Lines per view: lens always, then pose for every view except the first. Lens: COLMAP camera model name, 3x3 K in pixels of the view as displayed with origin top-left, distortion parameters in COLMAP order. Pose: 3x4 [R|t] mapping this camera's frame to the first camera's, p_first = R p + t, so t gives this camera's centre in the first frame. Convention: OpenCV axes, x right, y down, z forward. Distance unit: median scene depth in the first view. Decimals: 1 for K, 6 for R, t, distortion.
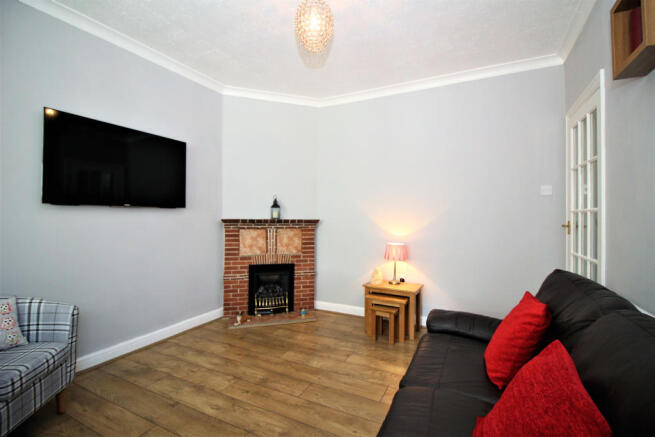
lens RADIAL K [[309.8, 0, 326.7], [0, 309.8, 213.6], [0, 0, 1]] dist [-0.002071, -0.000092]
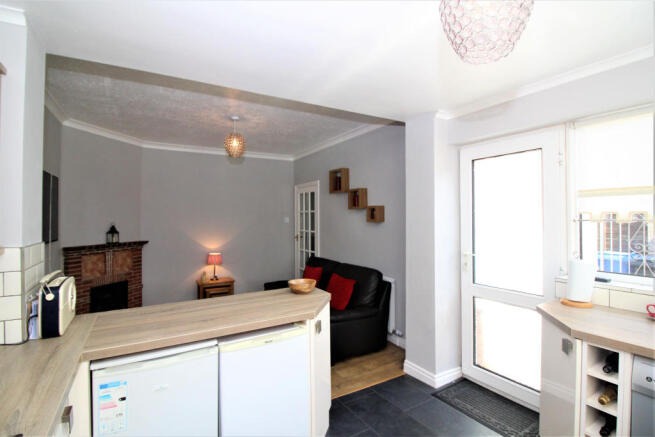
lens RADIAL K [[309.8, 0, 327.4], [0, 309.8, 217.0], [0, 0, 1]] dist [-0.002071, -0.000092]
pose [[0.531074, -0.005472, 0.847308, -0.705858], [0.000079, 0.999979, 0.006408, -0.085376], [-0.847325, -0.003336, 0.531063, -0.258029]]
